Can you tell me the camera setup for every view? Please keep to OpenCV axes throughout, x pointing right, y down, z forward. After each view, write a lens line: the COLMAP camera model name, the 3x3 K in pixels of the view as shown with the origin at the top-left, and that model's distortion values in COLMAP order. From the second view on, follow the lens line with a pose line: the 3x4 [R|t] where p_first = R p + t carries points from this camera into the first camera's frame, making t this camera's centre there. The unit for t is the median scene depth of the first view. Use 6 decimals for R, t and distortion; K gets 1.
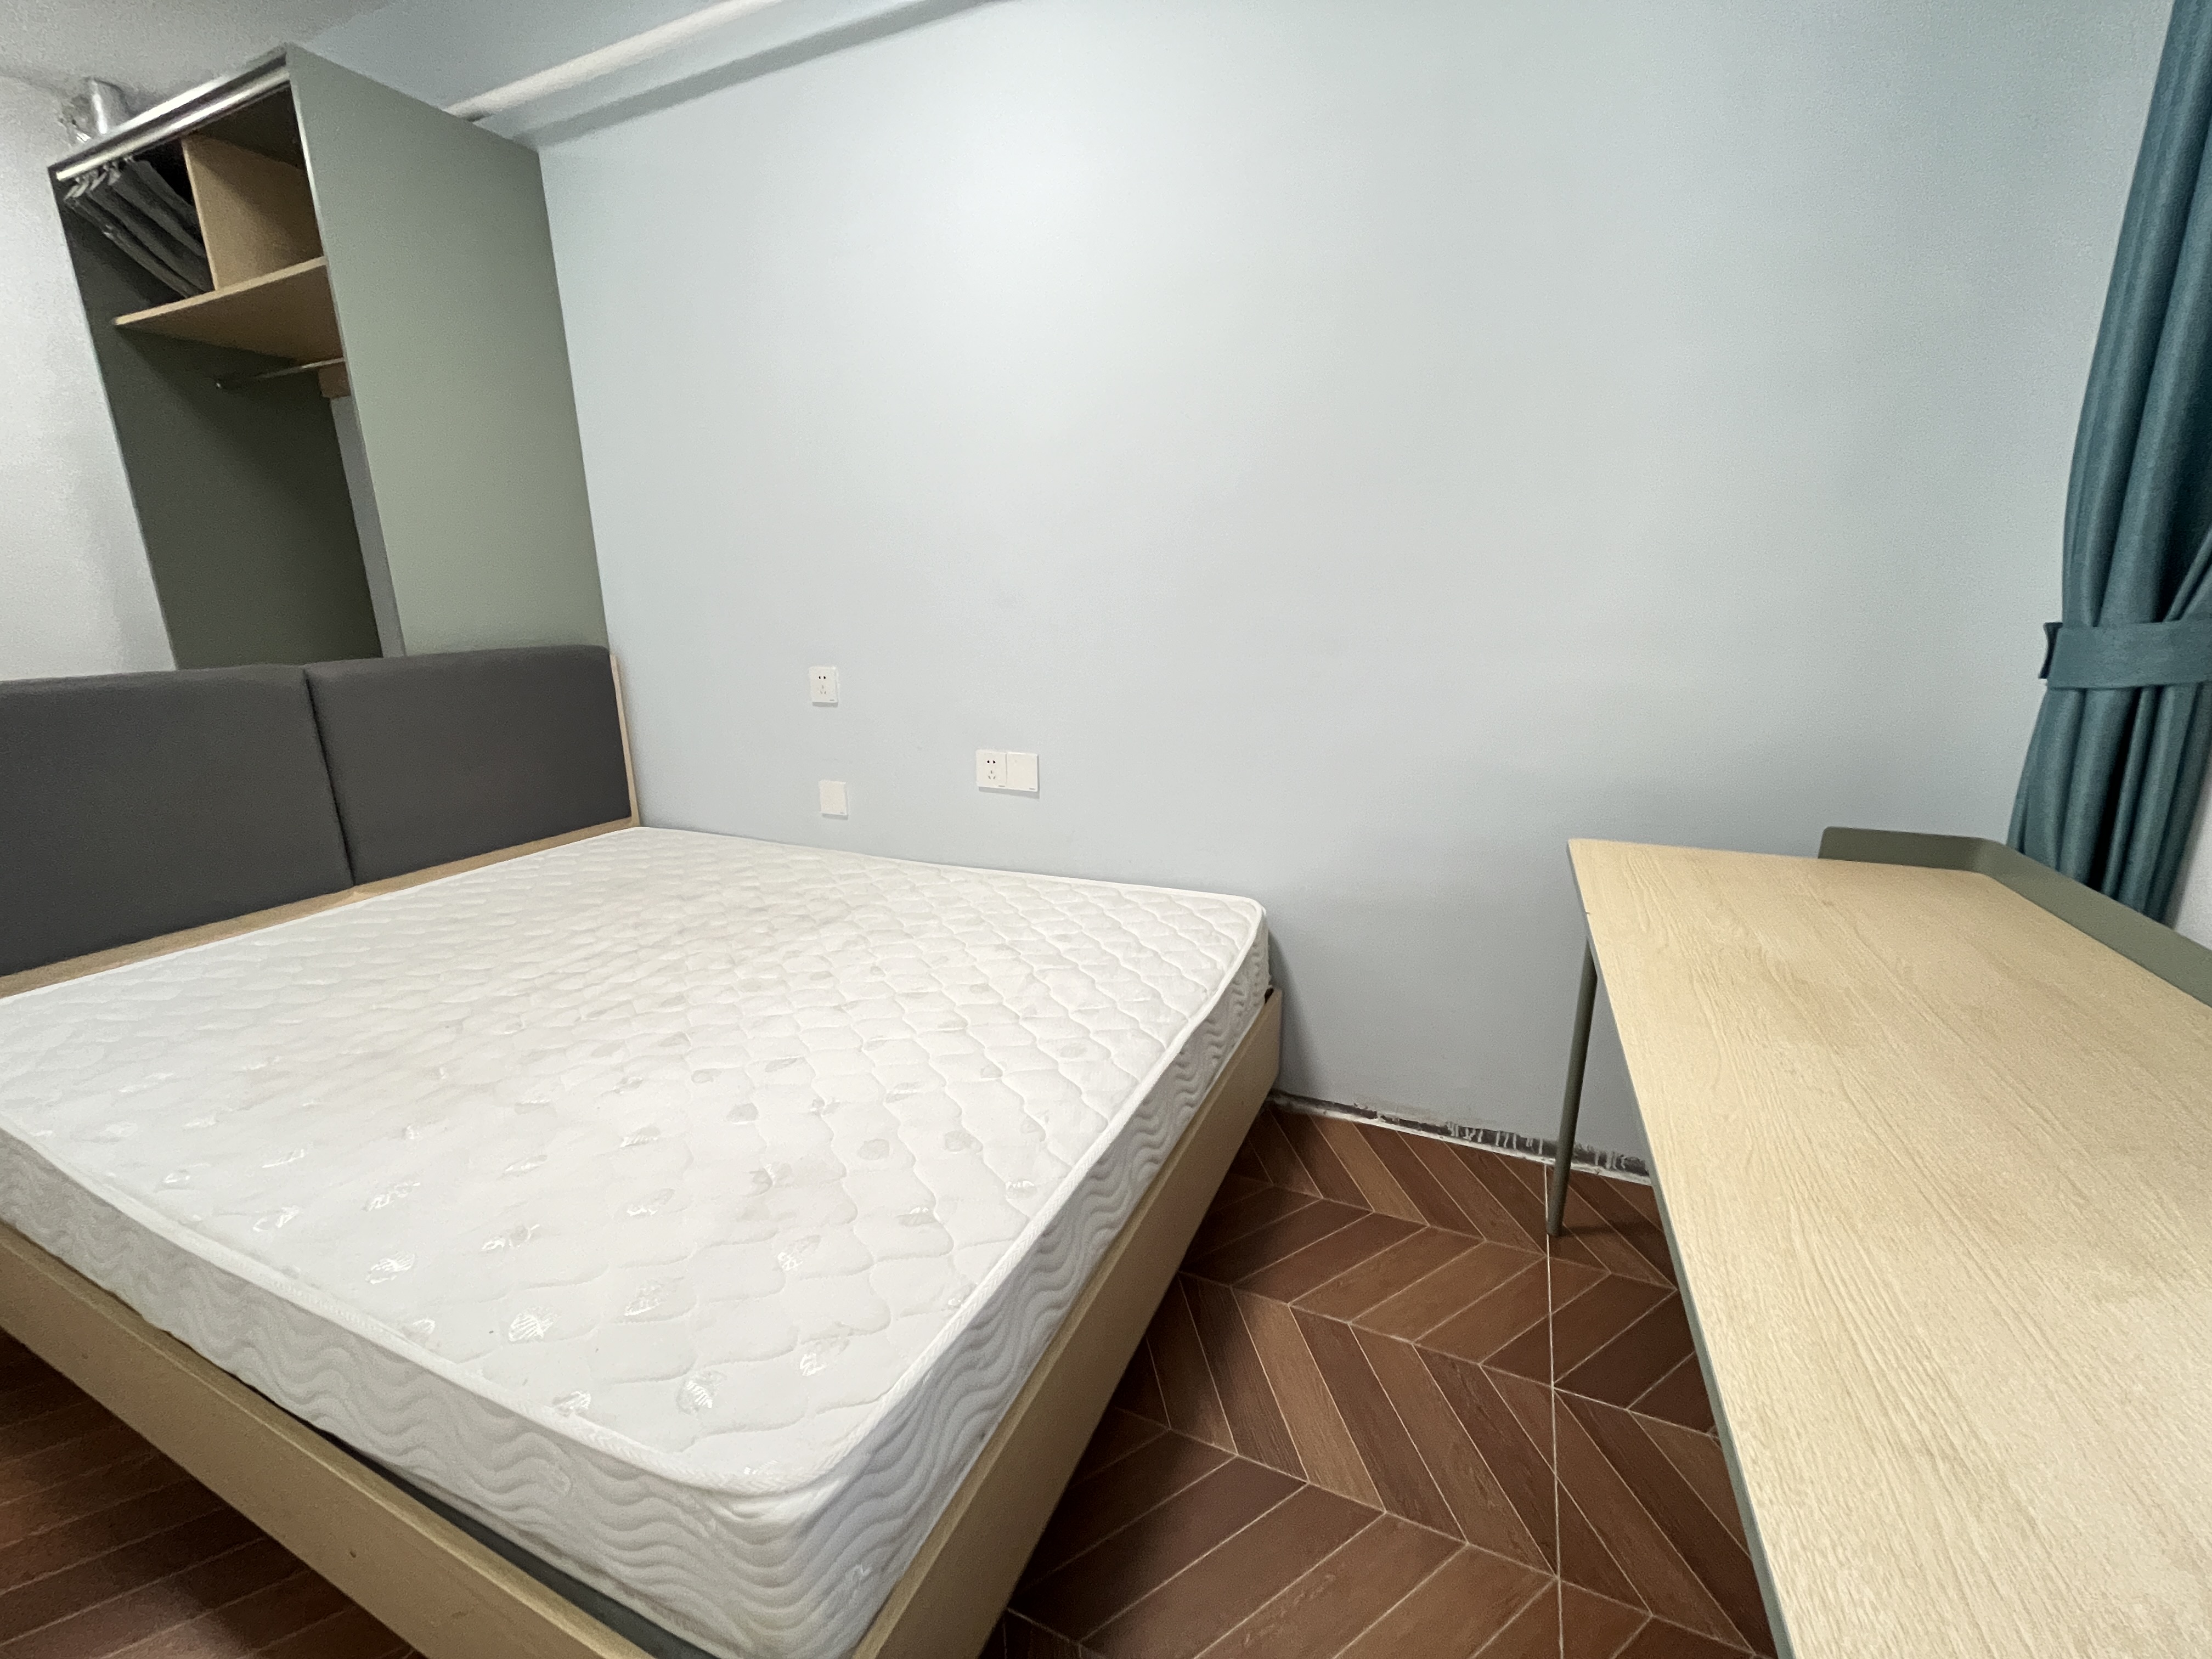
lens RADIAL K [[891.8, 0, 1109.3], [0, 891.8, 834.6], [0, 0, 1]] dist [-0.005445, -0.000802]
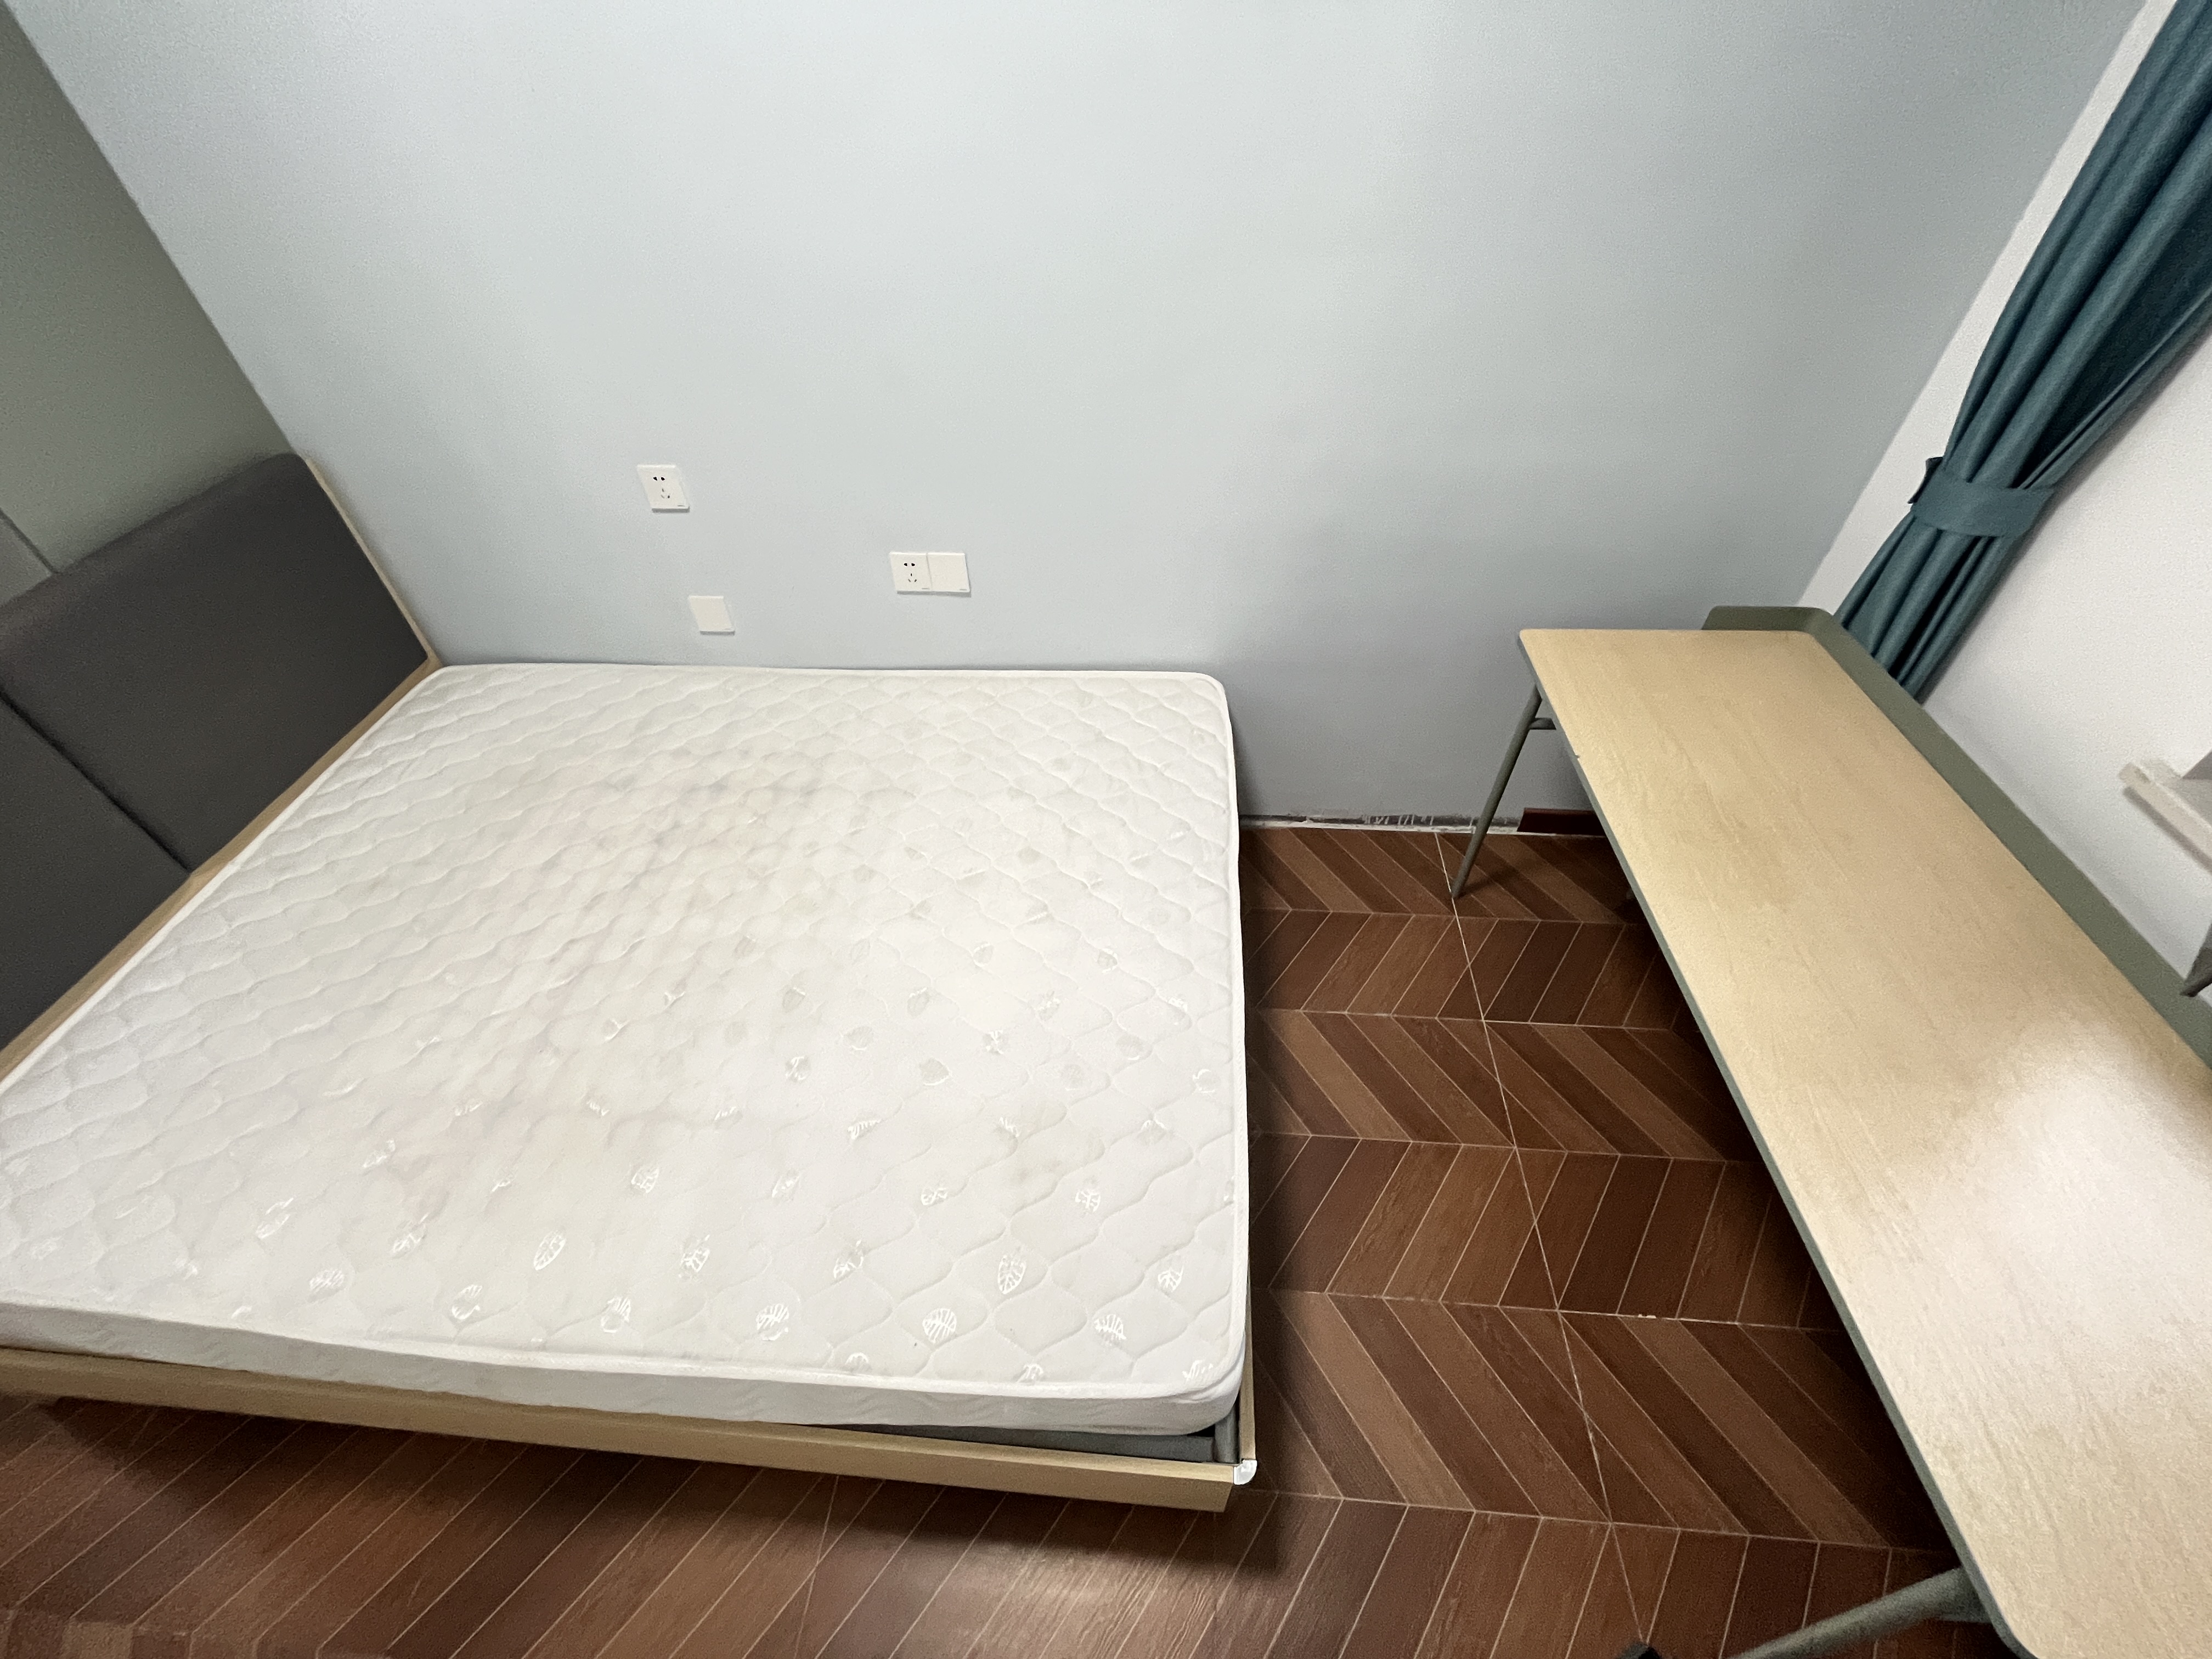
lens RADIAL K [[891.8, 0, 1107.9], [0, 891.8, 828.8], [0, 0, 1]] dist [-0.005445, -0.000802]
pose [[0.942709, -0.244172, 0.227331, -0.262292], [0.103903, 0.862412, 0.495428, -0.340134], [-0.317023, -0.443424, 0.838374, 0.074245]]
